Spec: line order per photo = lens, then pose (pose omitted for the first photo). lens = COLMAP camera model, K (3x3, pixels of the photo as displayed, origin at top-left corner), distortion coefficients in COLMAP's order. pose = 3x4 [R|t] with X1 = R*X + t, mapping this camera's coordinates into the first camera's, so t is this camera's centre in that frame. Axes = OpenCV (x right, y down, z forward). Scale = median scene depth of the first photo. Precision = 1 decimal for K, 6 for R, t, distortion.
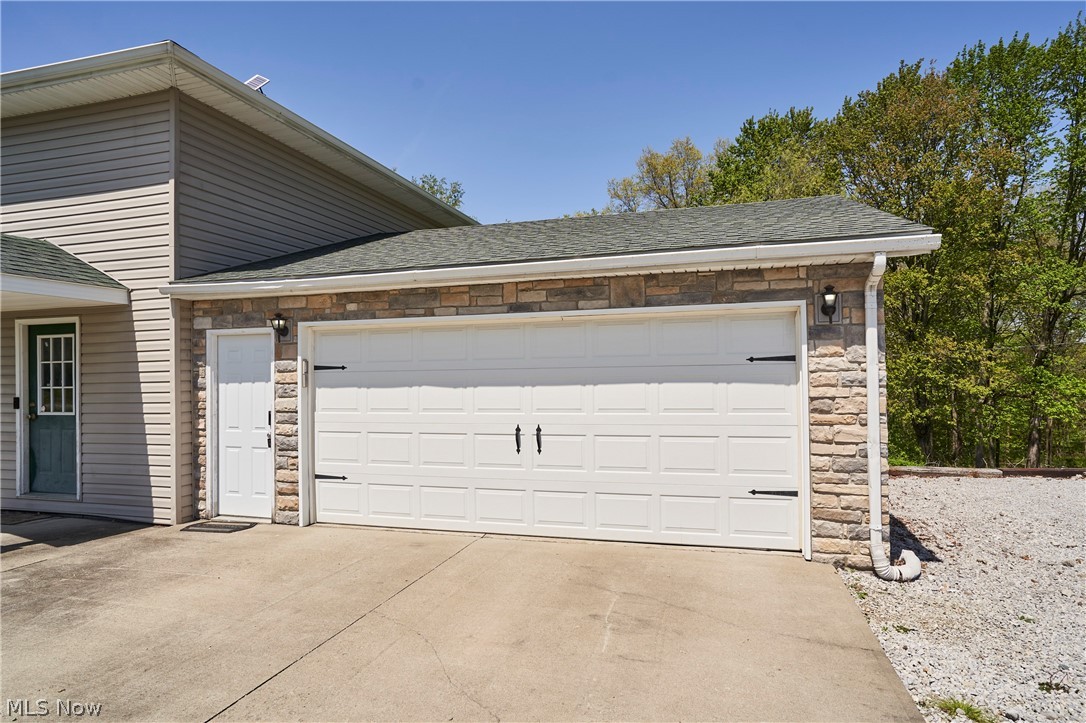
lens RADIAL K [[649.4, 0, 536.5], [0, 649.4, 362.1], [0, 0, 1]] dist [-0.034876, 0.029728]
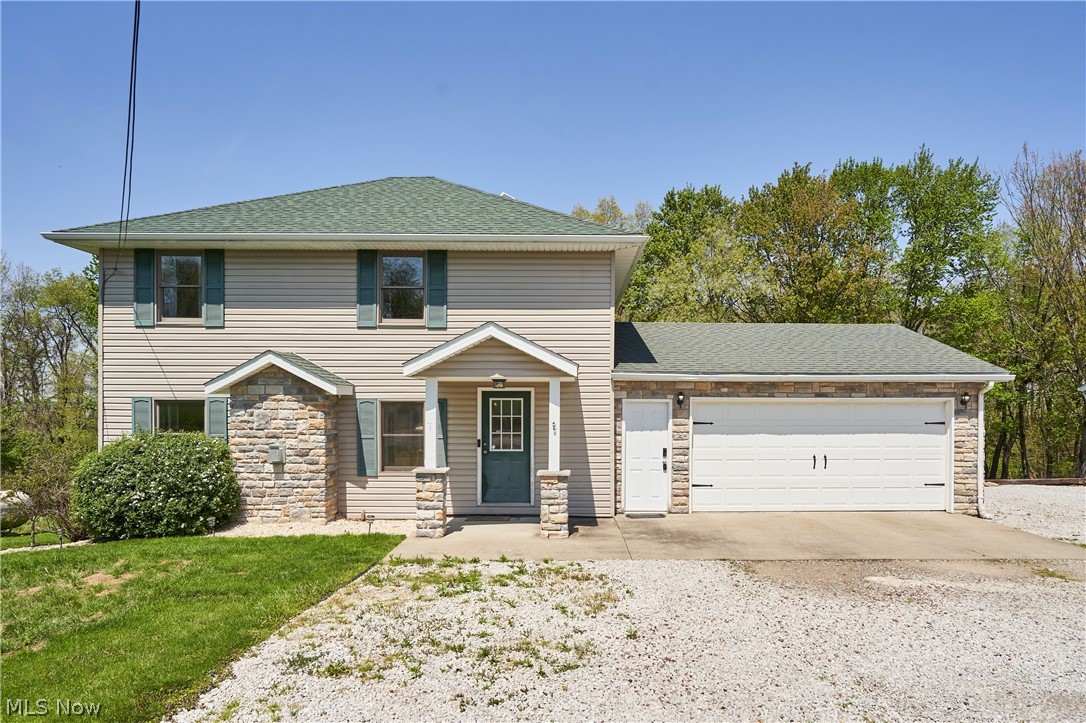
lens RADIAL K [[662.2, 0, 573.0], [0, 662.2, 403.5], [0, 0, 1]] dist [-0.029808, 0.003551]
pose [[0.951552, 0.017782, 0.306975, -1.193170], [-0.022185, 0.999695, 0.010858, -0.055360], [-0.306688, -0.017142, 0.951656, -0.589008]]
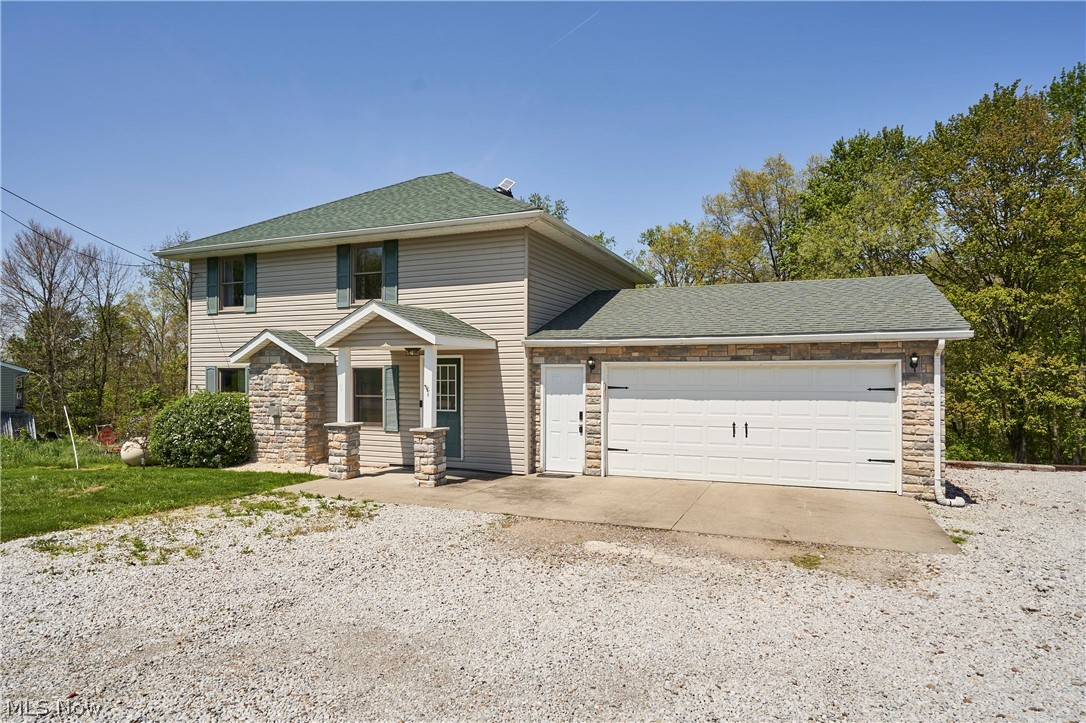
lens RADIAL K [[649.4, 0, 541.8], [0, 649.4, 368.0], [0, 0, 1]] dist [-0.034876, 0.029728]
pose [[0.994600, 0.013156, -0.102947, -0.341896], [-0.012169, 0.999874, 0.010205, -0.059832], [0.103068, -0.008897, 0.994634, -0.773248]]
